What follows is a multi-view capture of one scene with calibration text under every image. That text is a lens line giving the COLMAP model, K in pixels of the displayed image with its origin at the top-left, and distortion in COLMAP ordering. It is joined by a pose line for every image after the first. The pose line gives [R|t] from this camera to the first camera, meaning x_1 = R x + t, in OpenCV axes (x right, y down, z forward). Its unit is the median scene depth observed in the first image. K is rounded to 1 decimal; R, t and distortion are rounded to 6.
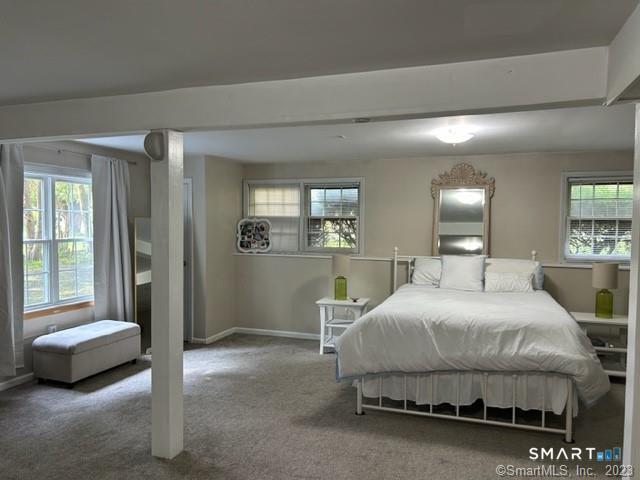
lens RADIAL K [[482.0, 0, 317.9], [0, 482.0, 241.9], [0, 0, 1]] dist [0.056343, -0.060704]
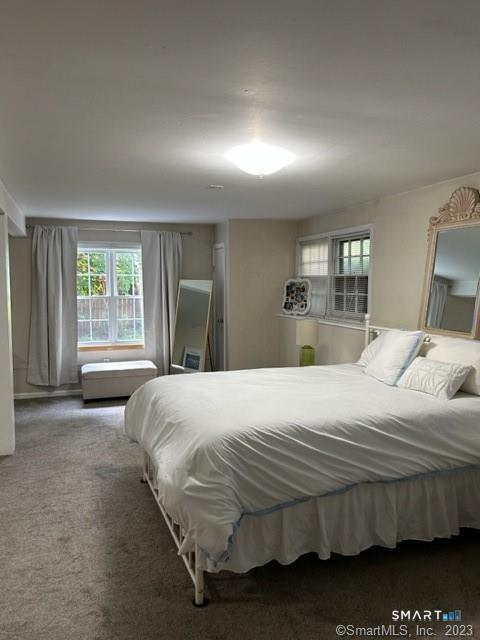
lens RADIAL K [[482.0, 0, 238.1], [0, 482.0, 319.4], [0, 0, 1]] dist [0.056343, -0.060704]
pose [[0.614098, 0.050552, -0.787609, 0.548473], [-0.027843, 0.998713, 0.042393, -0.005484], [0.788739, -0.004104, 0.614715, 0.328345]]
